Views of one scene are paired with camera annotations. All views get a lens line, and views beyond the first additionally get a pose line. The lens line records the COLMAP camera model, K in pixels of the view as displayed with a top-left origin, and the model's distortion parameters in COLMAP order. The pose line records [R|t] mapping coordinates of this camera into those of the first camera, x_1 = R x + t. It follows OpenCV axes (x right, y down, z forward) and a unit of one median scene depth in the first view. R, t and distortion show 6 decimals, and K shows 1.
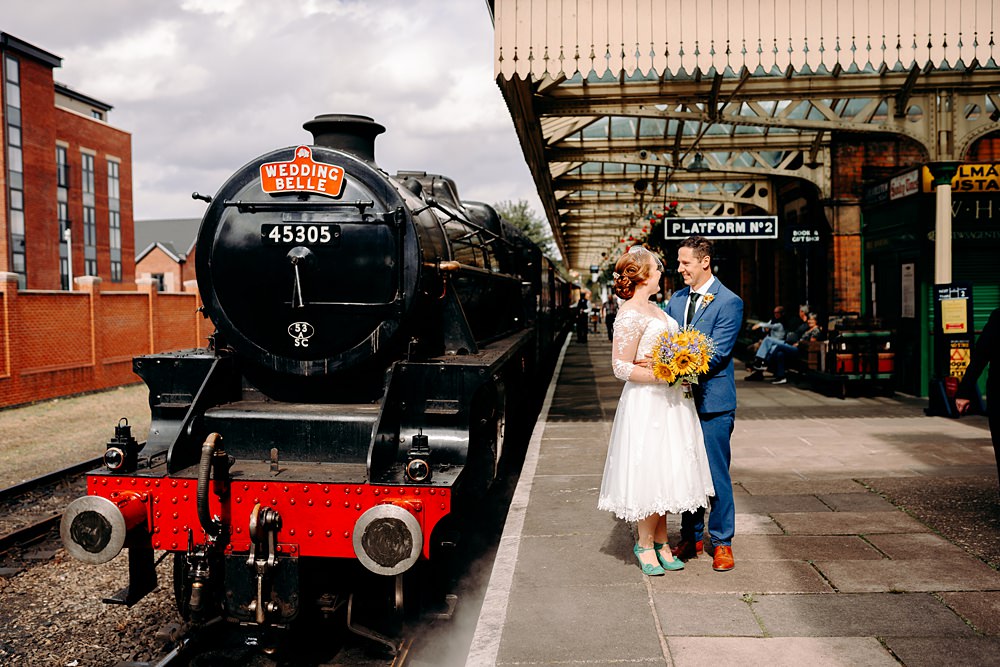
lens RADIAL K [[974.0, 0, 500.0], [0, 974.0, 333.5], [0, 0, 1]] dist [-0.058879, 0.090146]
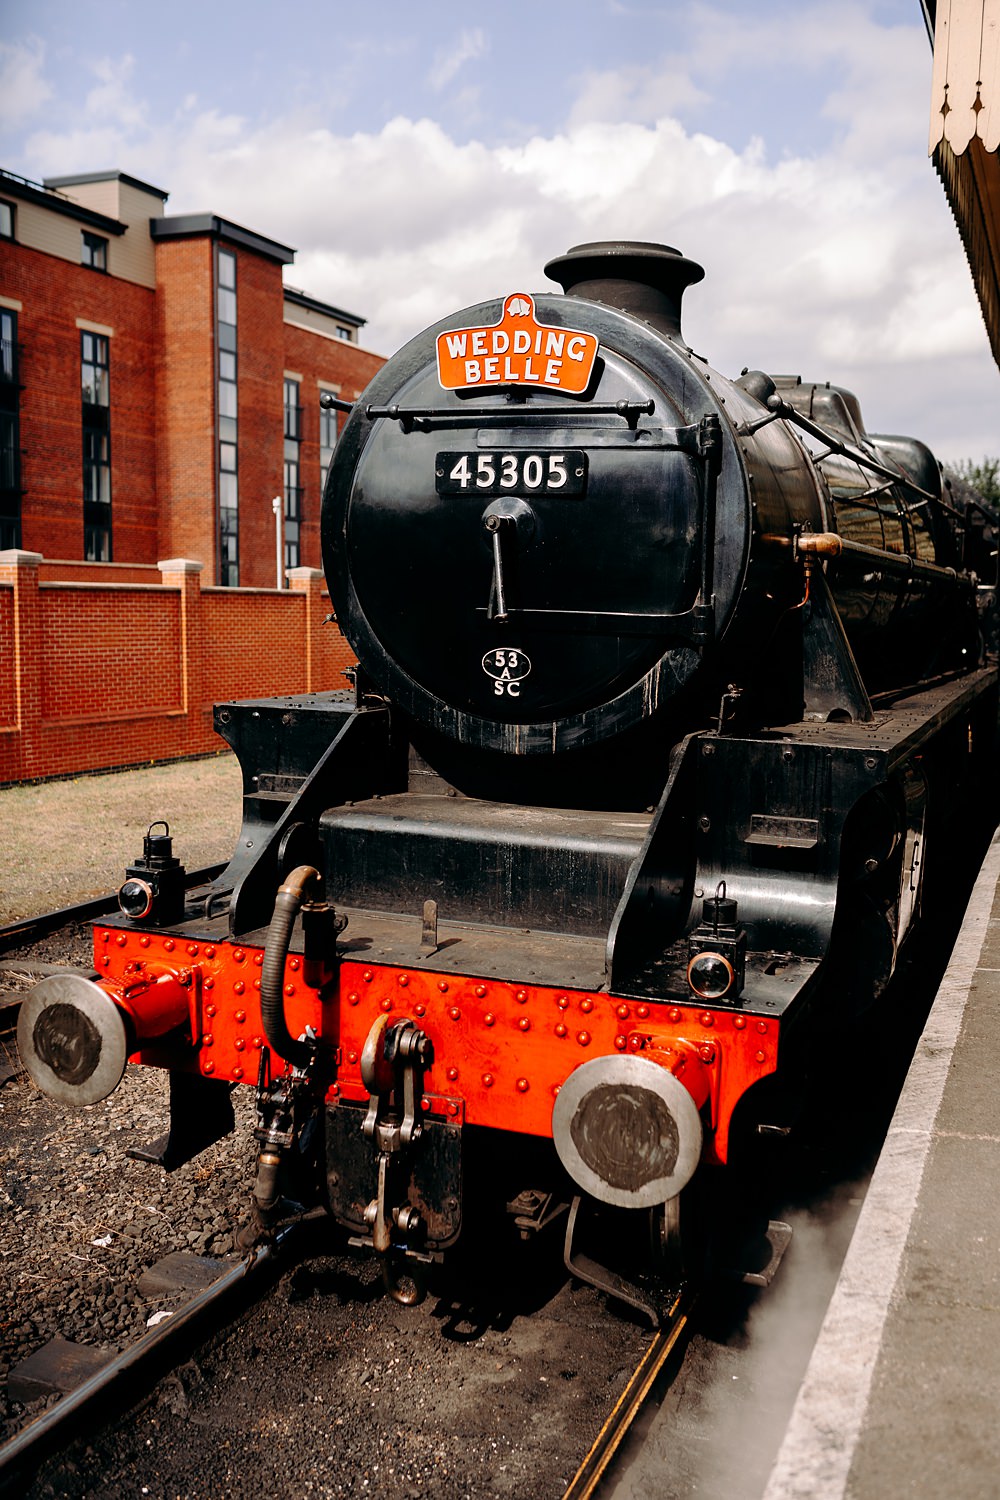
lens RADIAL K [[1461.0, 0, 510.1], [0, 1461.0, 750.9], [0, 0, 1]] dist [-0.058879, 0.090146]
pose [[0.957814, 0.047468, -0.283443, 0.014344], [-0.030439, 0.997474, 0.064187, -0.007030], [0.285773, -0.052851, 0.956839, 0.272020]]
